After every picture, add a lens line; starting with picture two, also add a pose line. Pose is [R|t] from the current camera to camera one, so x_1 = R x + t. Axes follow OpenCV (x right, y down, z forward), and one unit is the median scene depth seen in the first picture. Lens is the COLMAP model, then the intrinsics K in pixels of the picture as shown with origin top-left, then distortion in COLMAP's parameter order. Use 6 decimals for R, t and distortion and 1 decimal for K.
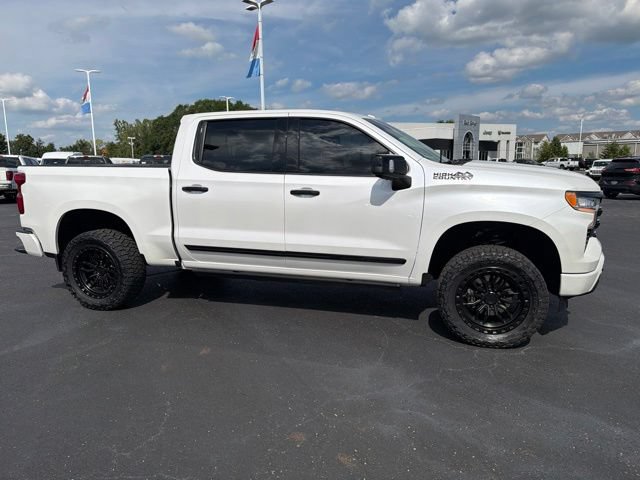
lens RADIAL K [[451.6, 0, 322.2], [0, 451.6, 239.3], [0, 0, 1]] dist [0.037009, -0.046509]
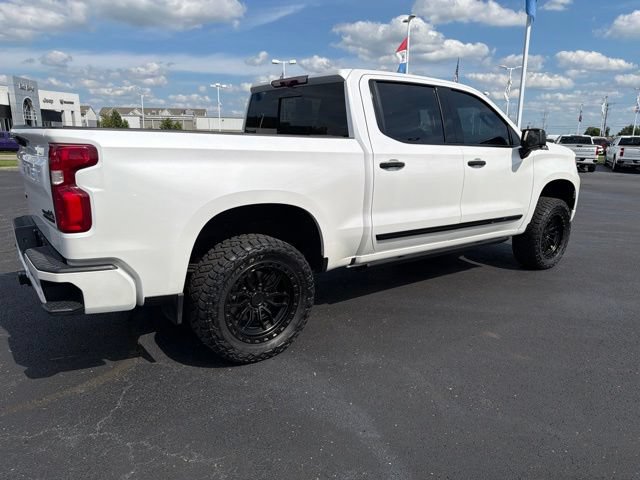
lens RADIAL K [[451.6, 0, 322.2], [0, 451.6, 239.3], [0, 0, 1]] dist [0.037009, -0.046509]
pose [[0.602366, -0.160043, 0.782011, -0.991547], [0.115518, 0.986859, 0.112985, -0.082096], [-0.789817, 0.022278, 0.612938, 0.580783]]
